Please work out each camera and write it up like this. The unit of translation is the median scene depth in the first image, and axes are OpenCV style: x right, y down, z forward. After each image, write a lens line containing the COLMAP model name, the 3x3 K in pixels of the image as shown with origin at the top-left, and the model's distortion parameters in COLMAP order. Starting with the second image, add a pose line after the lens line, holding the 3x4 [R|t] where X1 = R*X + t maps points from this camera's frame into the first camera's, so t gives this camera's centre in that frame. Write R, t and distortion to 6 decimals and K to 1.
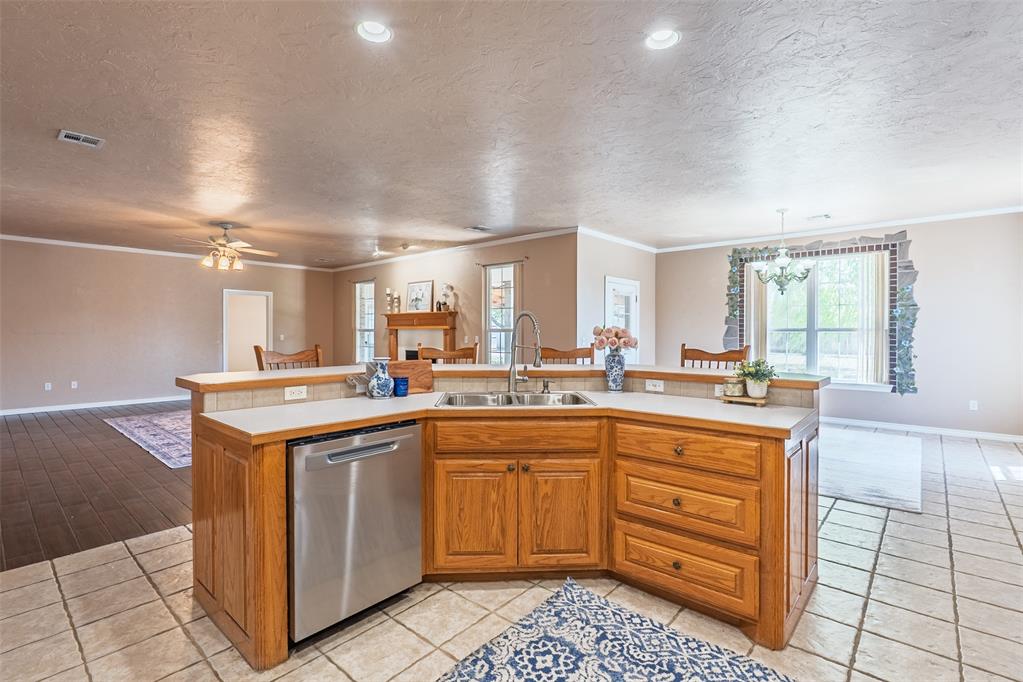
lens RADIAL K [[473.1, 0, 515.4], [0, 473.1, 337.8], [0, 0, 1]] dist [-0.007821, 0.002170]
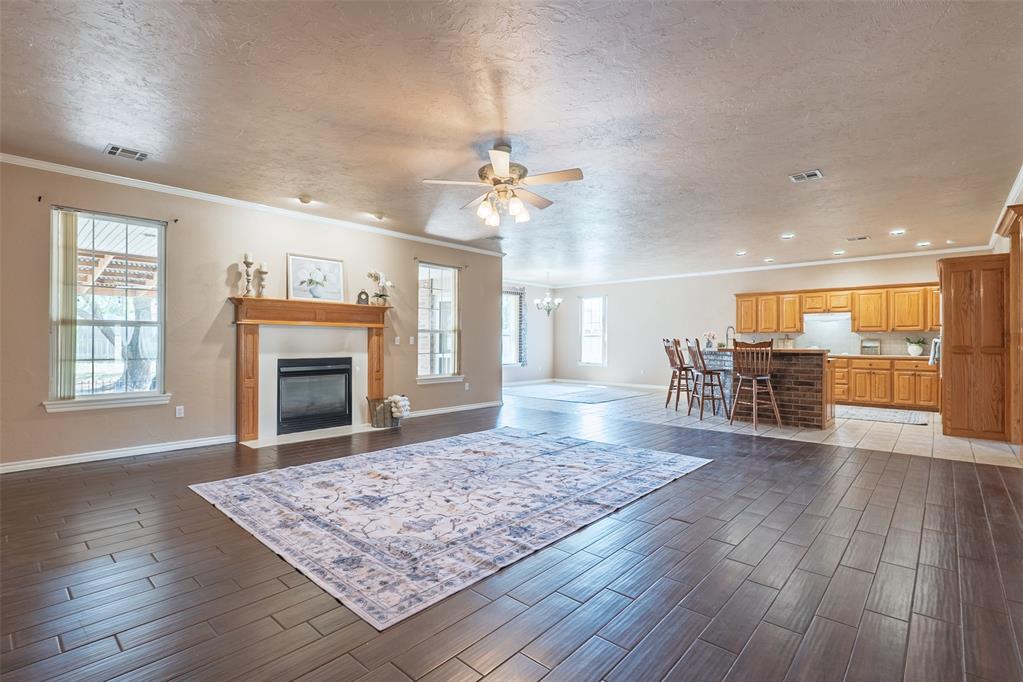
lens RADIAL K [[473.1, 0, 516.3], [0, 473.1, 337.6], [0, 0, 1]] dist [-0.007821, 0.002170]
pose [[0.016976, 0.008445, 0.999820, -1.228872], [0.009378, 0.999919, -0.008605, 0.010033], [-0.999812, 0.009523, 0.016895, 0.973811]]
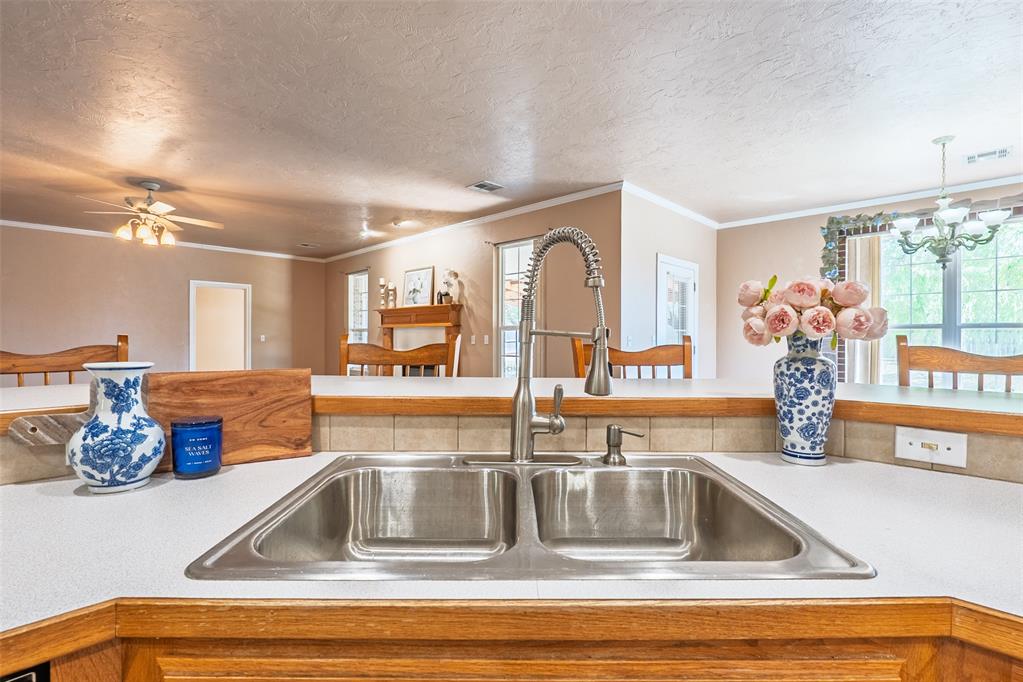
lens RADIAL K [[473.1, 0, 511.2], [0, 473.1, 337.9], [0, 0, 1]] dist [-0.007821, 0.002170]
pose [[0.998511, 0.002045, -0.054504, 0.002162], [-0.002602, 0.999945, -0.010142, 0.011023], [0.054480, 0.010269, 0.998462, 0.277322]]
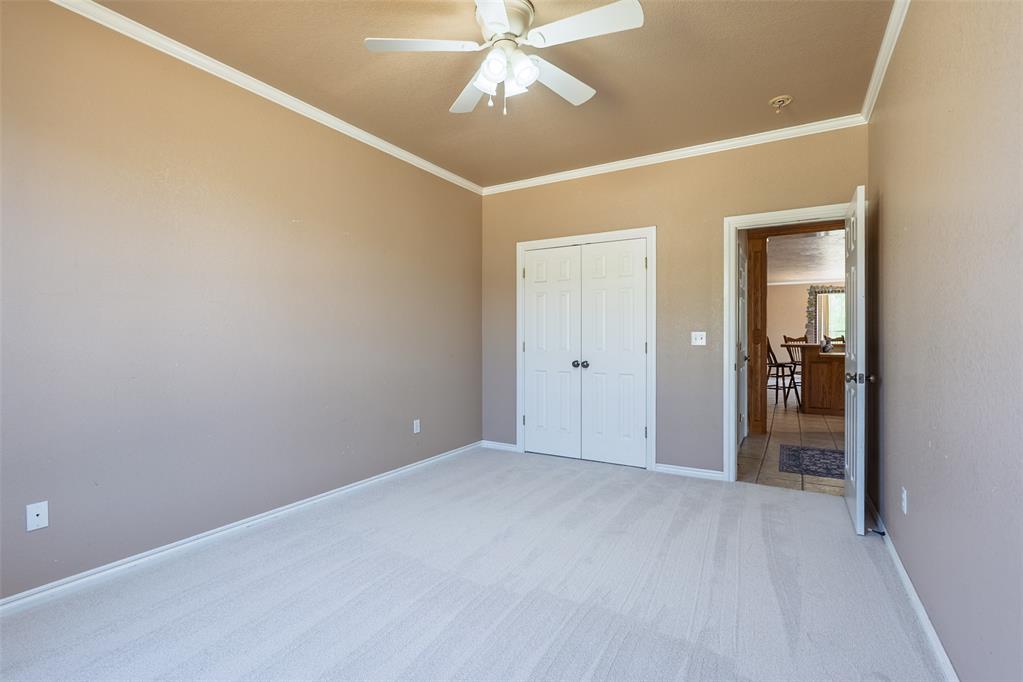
lens RADIAL K [[473.1, 0, 510.0], [0, 473.1, 339.1], [0, 0, 1]] dist [-0.007821, 0.002170]
pose [[0.984211, 0.000874, 0.176996, -1.150224], [0.000750, 0.999958, -0.009111, 0.033438], [-0.176996, 0.009100, 0.984169, -0.648989]]
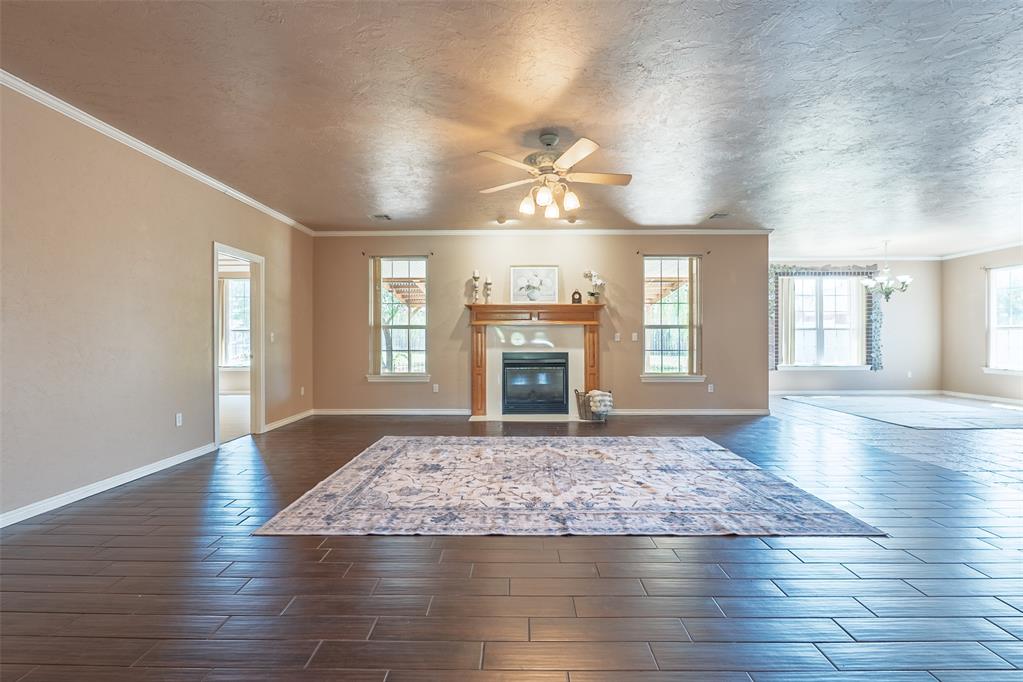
lens RADIAL K [[473.1, 0, 519.4], [0, 473.1, 339.3], [0, 0, 1]] dist [-0.007821, 0.002170]
pose [[0.759734, -0.003555, 0.650224, -1.029821], [0.010794, 0.999916, -0.007146, 0.015761], [-0.650144, 0.012448, 0.759709, 0.574246]]
